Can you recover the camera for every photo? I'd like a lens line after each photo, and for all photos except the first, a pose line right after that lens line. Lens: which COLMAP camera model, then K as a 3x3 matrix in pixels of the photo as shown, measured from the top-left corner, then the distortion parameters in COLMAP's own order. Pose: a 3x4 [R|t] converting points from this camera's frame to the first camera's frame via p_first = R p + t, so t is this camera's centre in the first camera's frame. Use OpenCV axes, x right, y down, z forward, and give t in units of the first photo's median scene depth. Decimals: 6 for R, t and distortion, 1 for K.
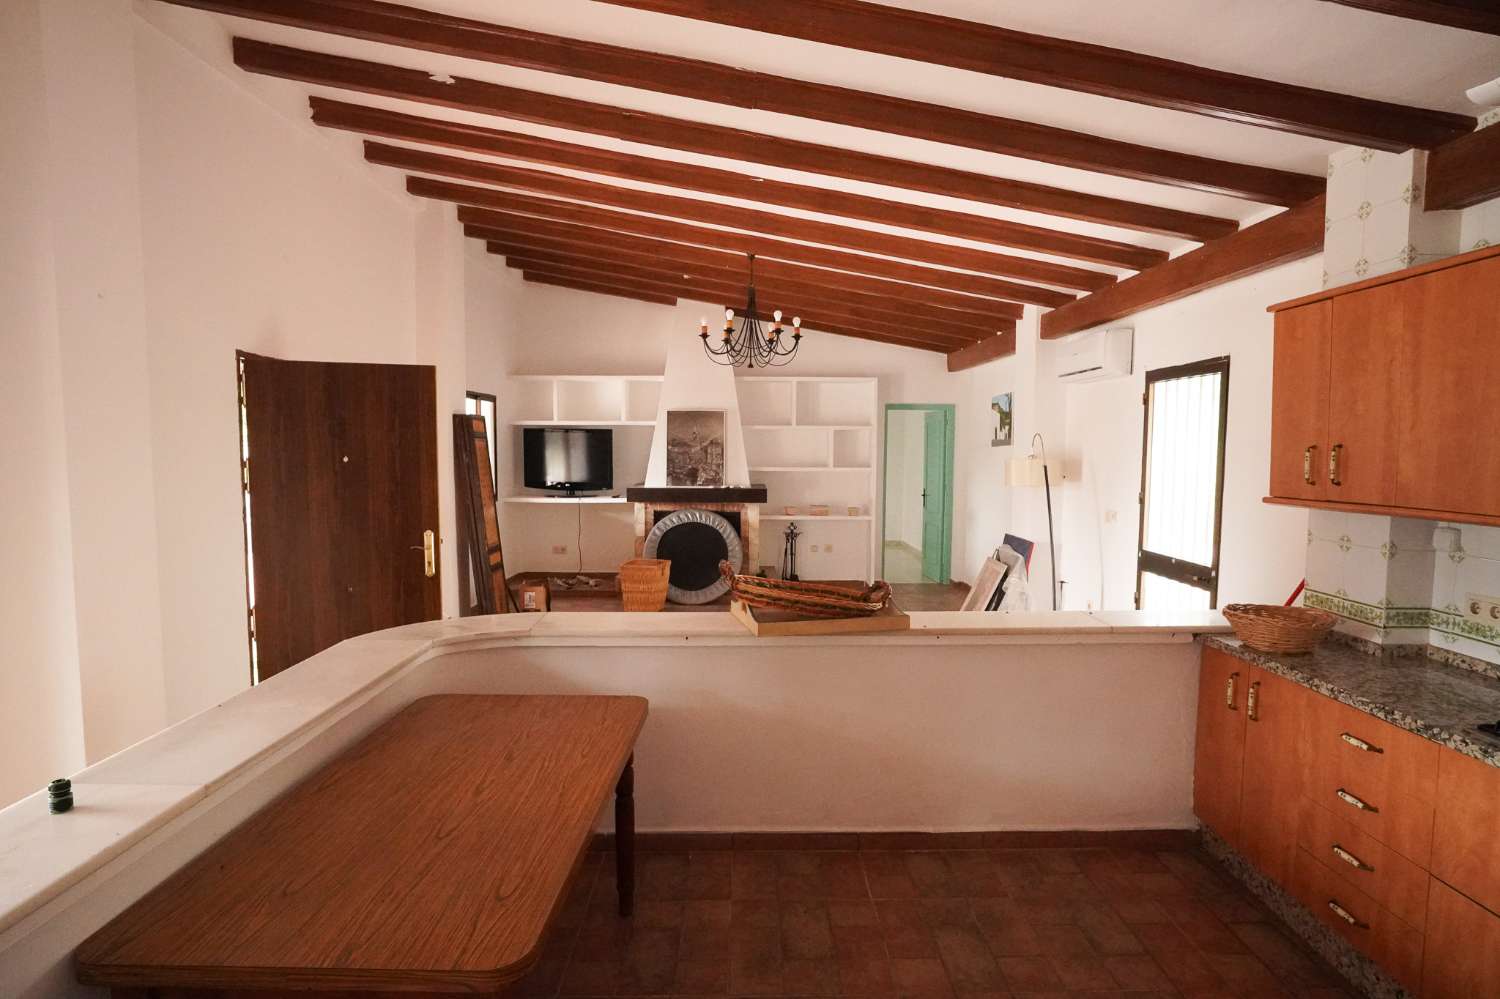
lens RADIAL K [[811.3, 0, 759.7], [0, 811.3, 503.2], [0, 0, 1]] dist [-0.018912, 0.004664]
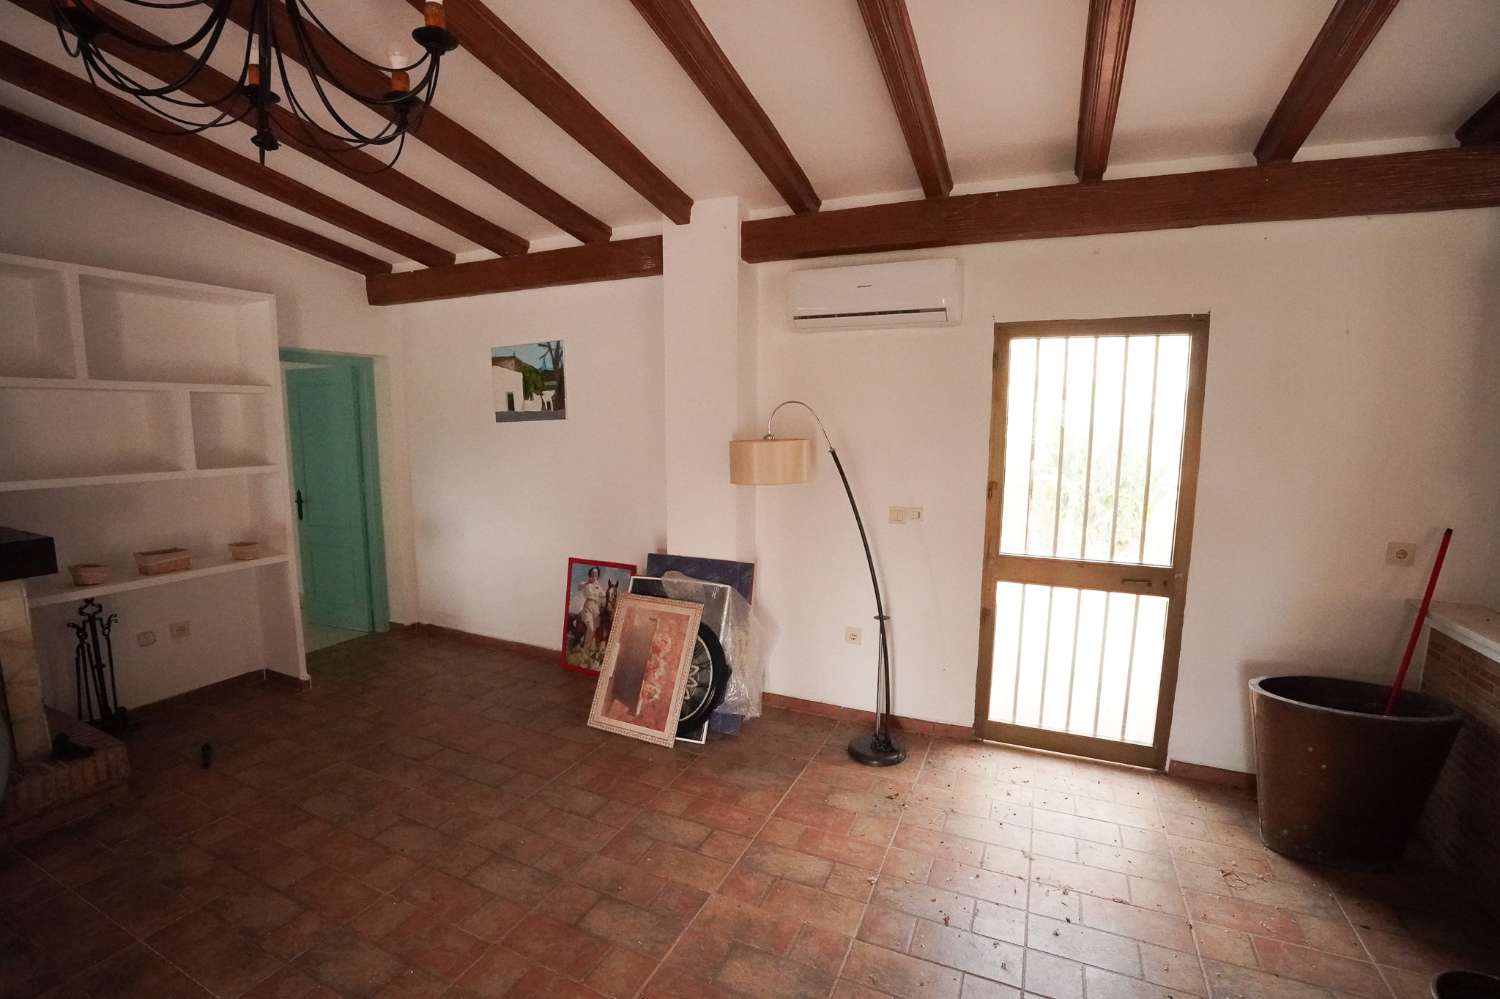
lens RADIAL K [[662.0, 0, 755.4], [0, 662.0, 504.3], [0, 0, 1]] dist [-0.042084, 0.004516]
pose [[0.437217, -0.121053, 0.891172, -0.142801], [0.065813, 0.992550, 0.102535, -0.054139], [-0.896945, 0.013821, 0.441927, 0.700210]]
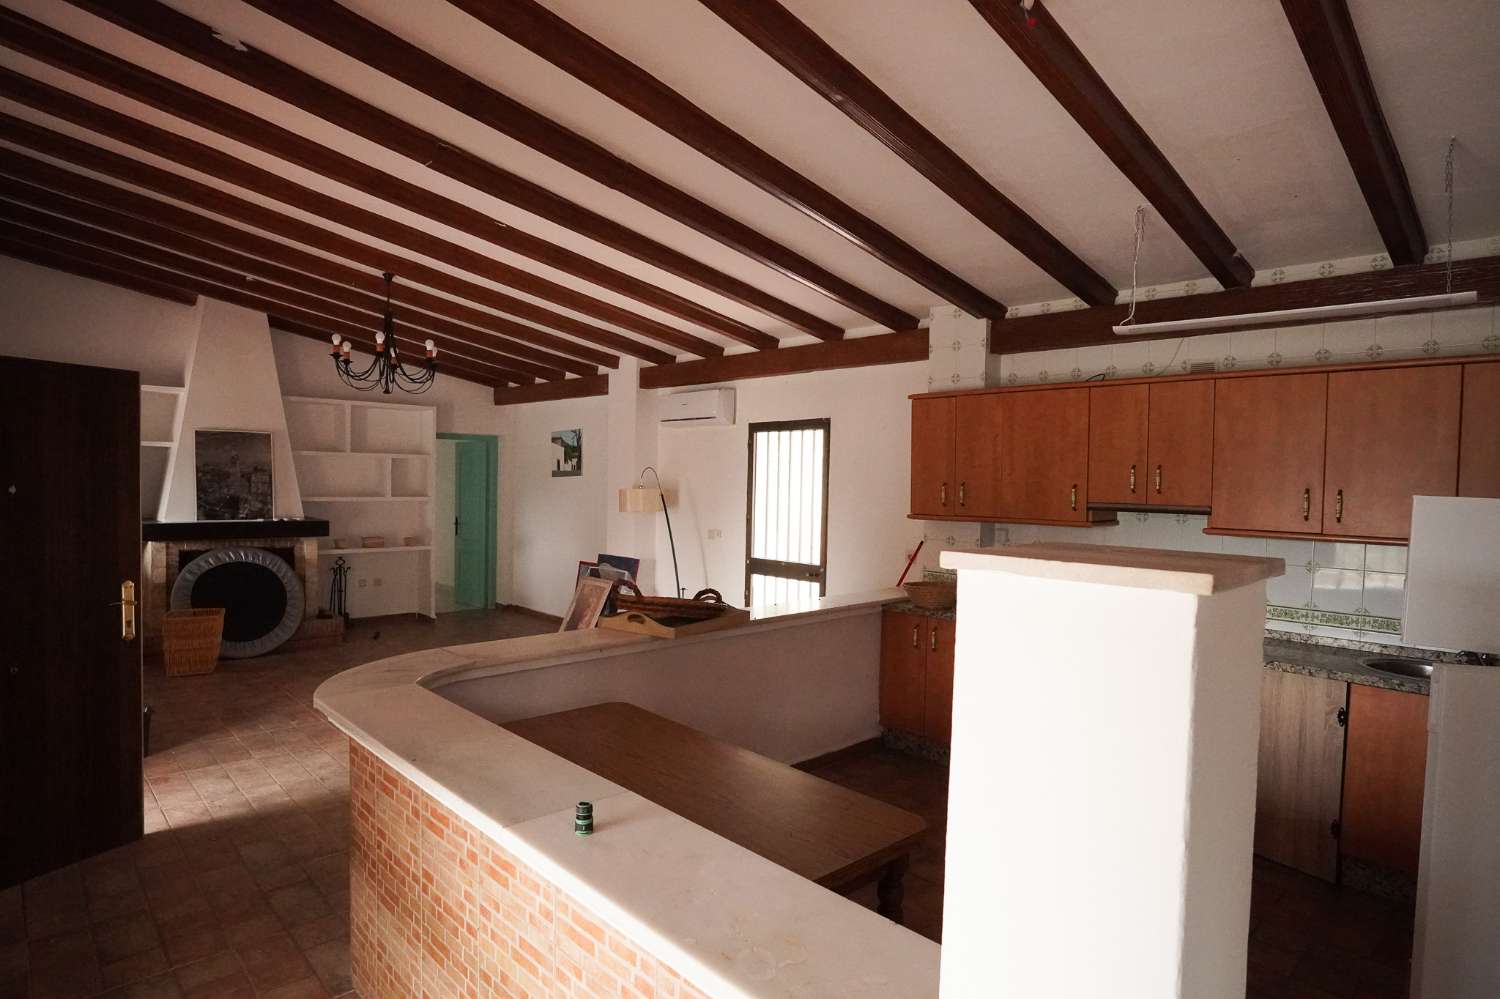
lens RADIAL K [[811.3, 0, 747.7], [0, 811.3, 508.5], [0, 0, 1]] dist [-0.018912, 0.004664]
pose [[0.738305, -0.015579, 0.674288, -0.320524], [0.033646, 0.999339, -0.013752, -0.003682], [-0.673628, 0.032841, 0.738341, 0.015134]]
